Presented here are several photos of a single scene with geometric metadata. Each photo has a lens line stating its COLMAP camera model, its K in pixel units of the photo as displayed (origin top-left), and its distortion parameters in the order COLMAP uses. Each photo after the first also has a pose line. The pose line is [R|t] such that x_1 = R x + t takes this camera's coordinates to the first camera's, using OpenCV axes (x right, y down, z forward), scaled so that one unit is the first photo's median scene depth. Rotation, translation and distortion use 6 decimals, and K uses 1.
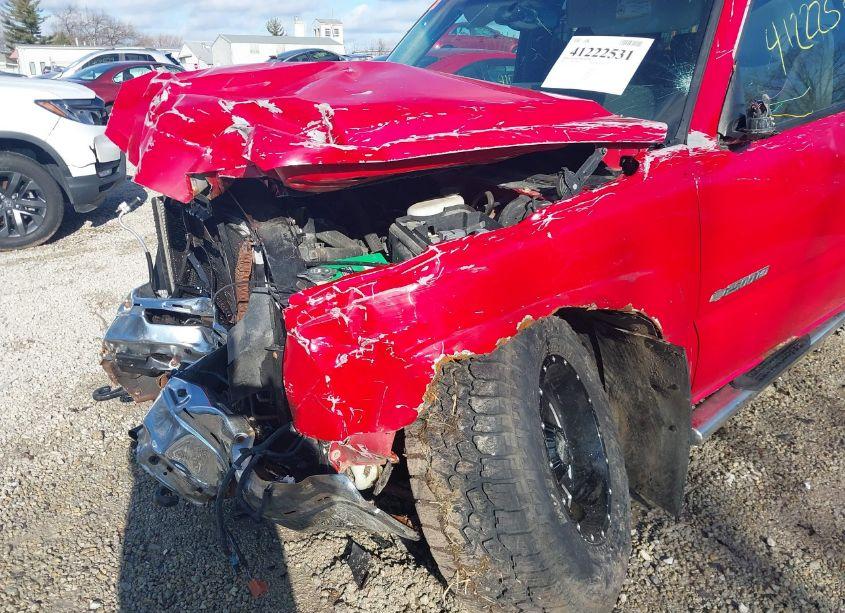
lens RADIAL K [[630.2, 0, 422.5], [0, 630.2, 306.5], [0, 0, 1]] dist [0.097510, -0.151328]
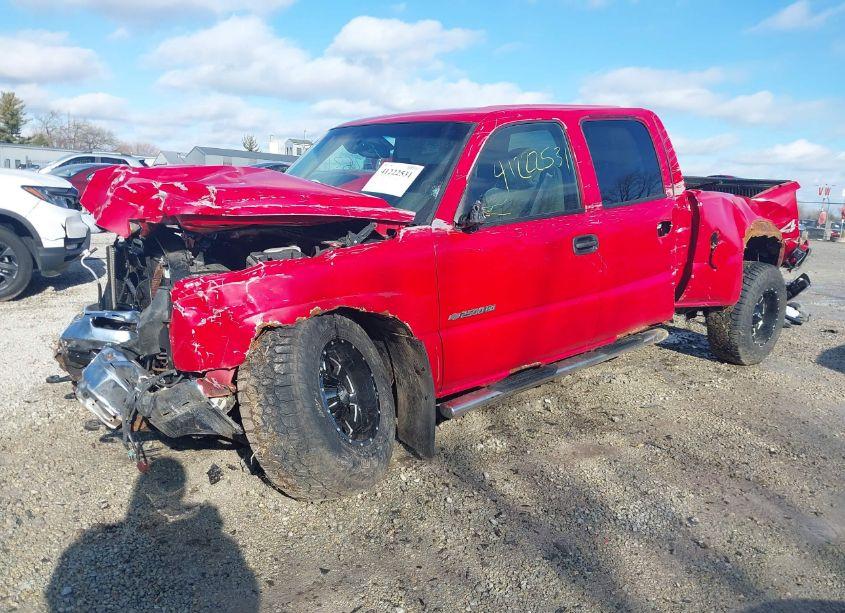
lens RADIAL K [[617.4, 0, 422.5], [0, 617.4, 306.5], [0, 0, 1]] dist [0.062010, -0.083041]
pose [[0.996398, 0.050613, 0.068040, 0.293413], [-0.038202, 0.984235, -0.172692, 0.257068], [-0.075707, 0.169470, 0.982623, -0.618417]]
